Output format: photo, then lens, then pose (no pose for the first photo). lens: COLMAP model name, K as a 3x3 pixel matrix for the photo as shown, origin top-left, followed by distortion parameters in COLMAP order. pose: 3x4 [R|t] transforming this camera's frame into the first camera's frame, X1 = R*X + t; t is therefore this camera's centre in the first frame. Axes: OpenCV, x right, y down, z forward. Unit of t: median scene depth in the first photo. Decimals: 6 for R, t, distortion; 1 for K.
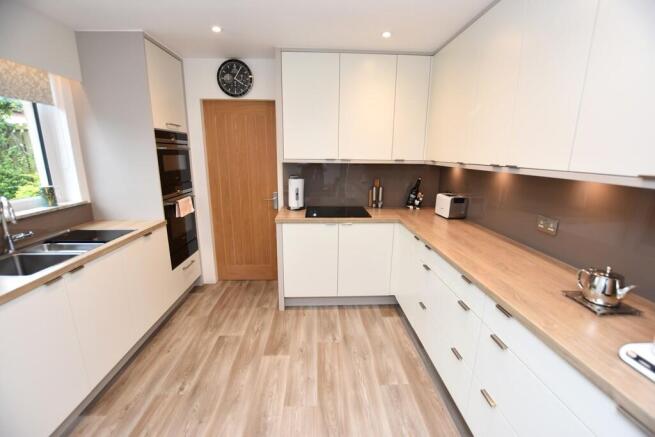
lens RADIAL K [[293.1, 0, 328.7], [0, 293.1, 218.7], [0, 0, 1]] dist [-0.016684, 0.000473]
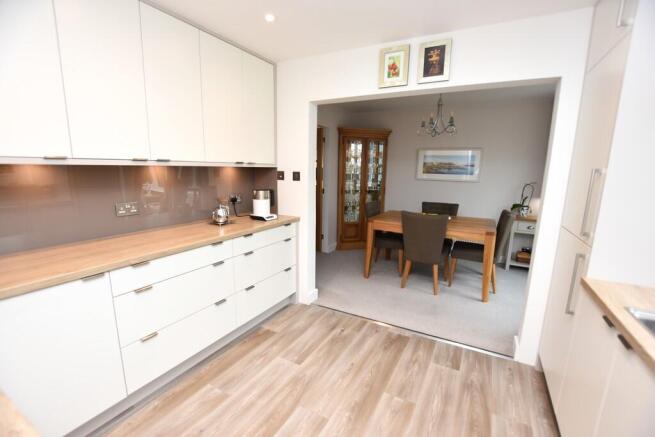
lens RADIAL K [[293.1, 0, 328.7], [0, 293.1, 220.4], [0, 0, 1]] dist [-0.016684, 0.000473]
pose [[-0.858220, -0.114598, 0.500325, -0.541148], [0.085117, 0.929487, 0.358901, -0.283488], [-0.506175, 0.350602, -0.787950, 1.493595]]
